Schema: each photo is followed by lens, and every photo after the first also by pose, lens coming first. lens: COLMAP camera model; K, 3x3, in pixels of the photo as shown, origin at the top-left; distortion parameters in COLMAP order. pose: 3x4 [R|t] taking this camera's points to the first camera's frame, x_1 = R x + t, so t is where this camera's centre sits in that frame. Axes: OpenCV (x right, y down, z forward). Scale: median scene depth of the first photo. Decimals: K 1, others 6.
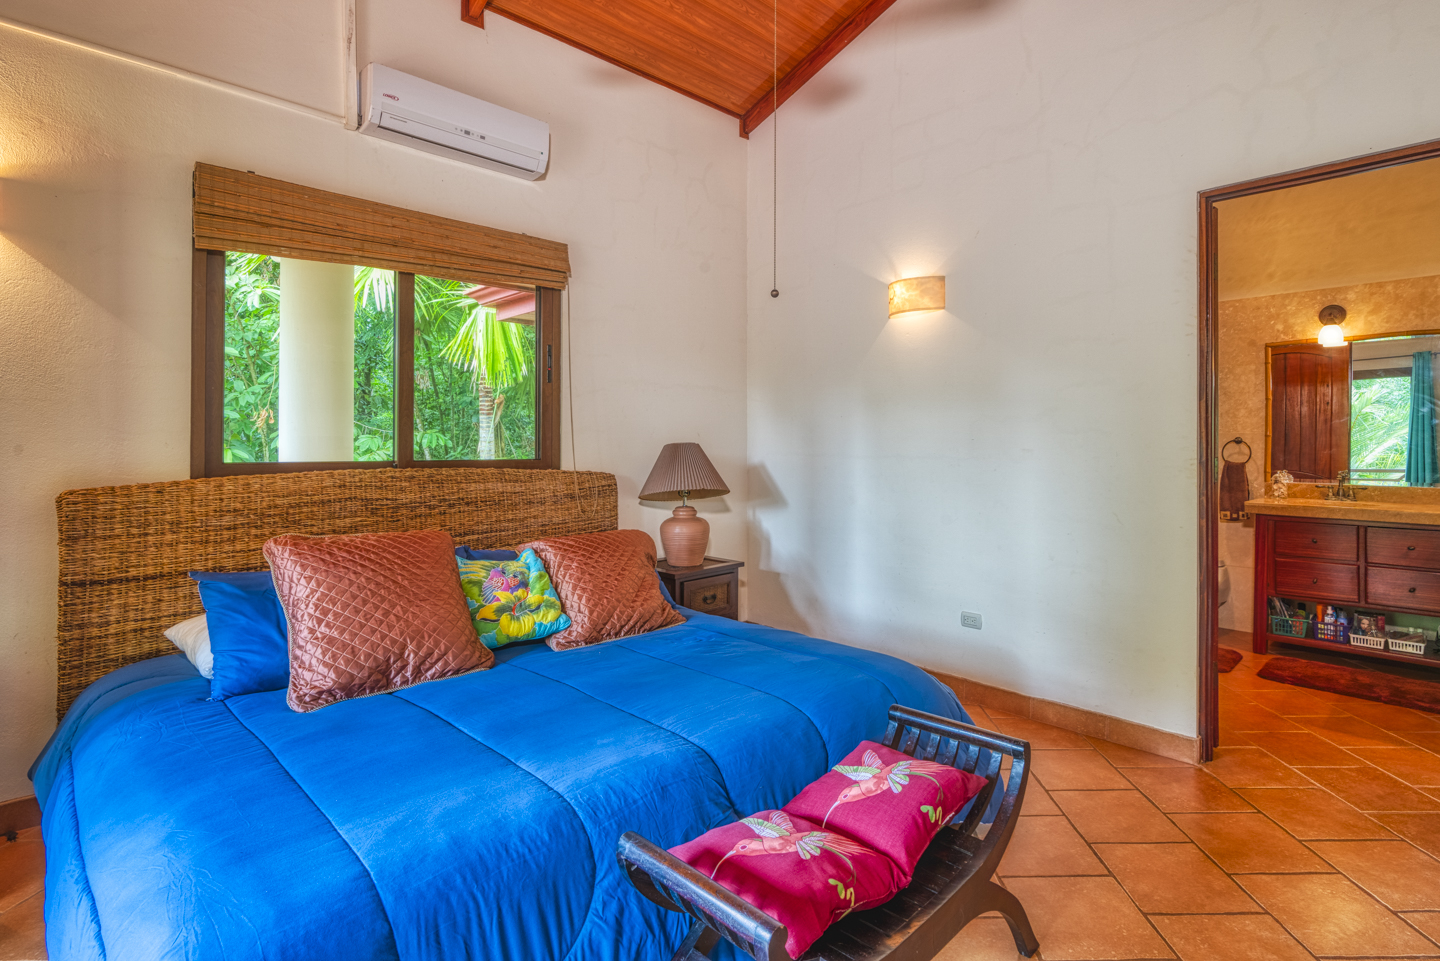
lens RADIAL K [[725.9, 0, 757.9], [0, 725.9, 438.3], [0, 0, 1]] dist [0.002090, 0.000669]
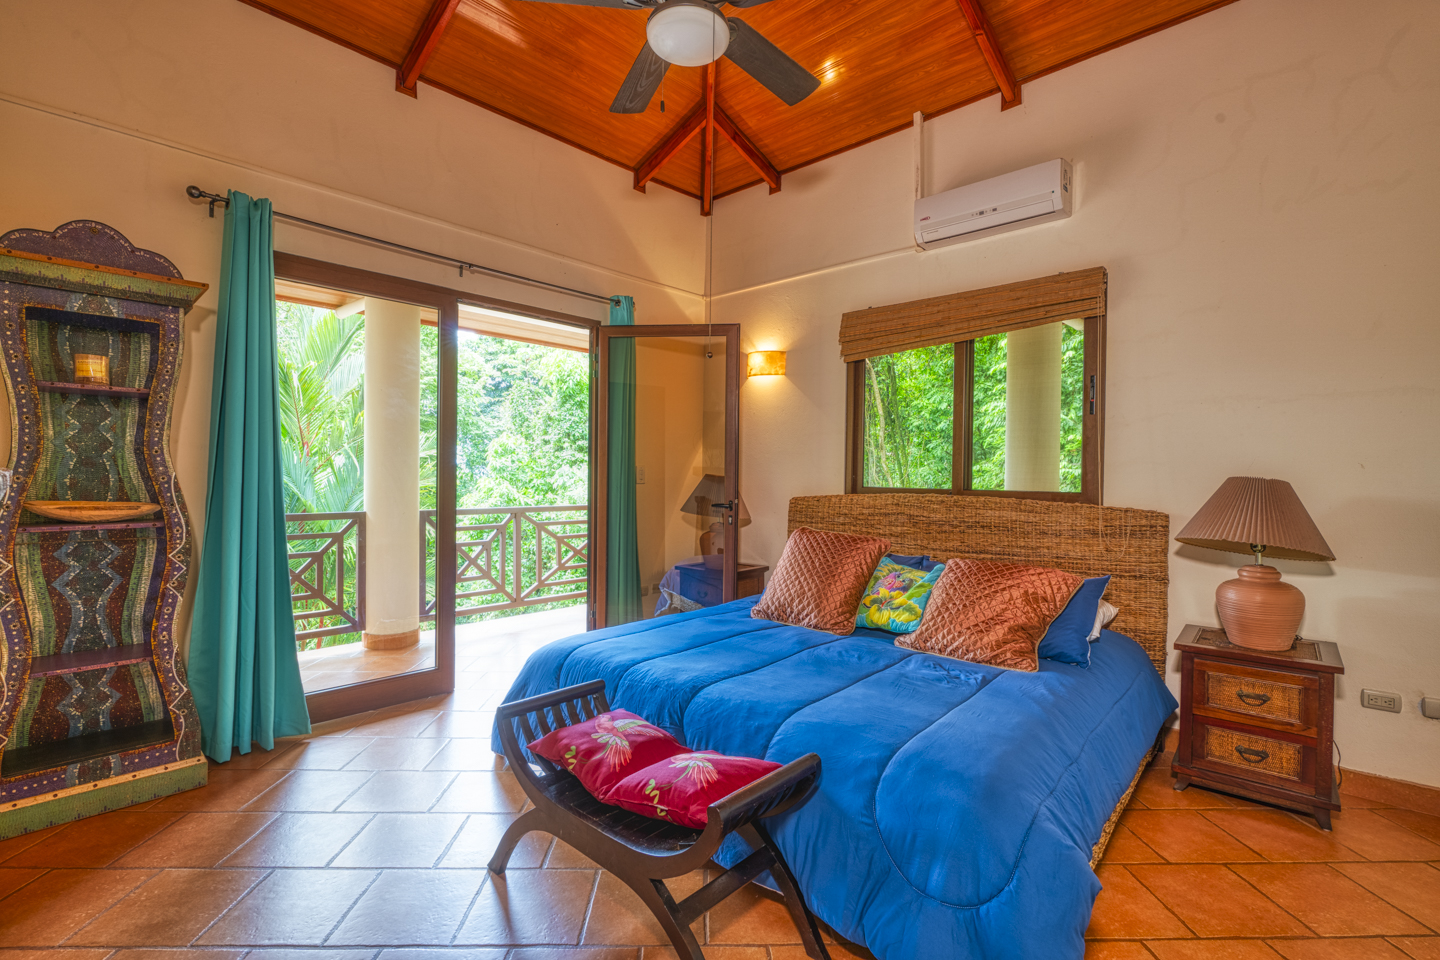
lens RADIAL K [[654.6, 0, 722.9], [0, 654.6, 478.6], [0, 0, 1]] dist [-0.003811, -0.000398]
pose [[0.036985, 0.008109, -0.999283, 0.645599], [-0.004025, 0.999960, 0.007965, 0.004601], [0.999308, 0.003727, 0.037016, 0.535244]]
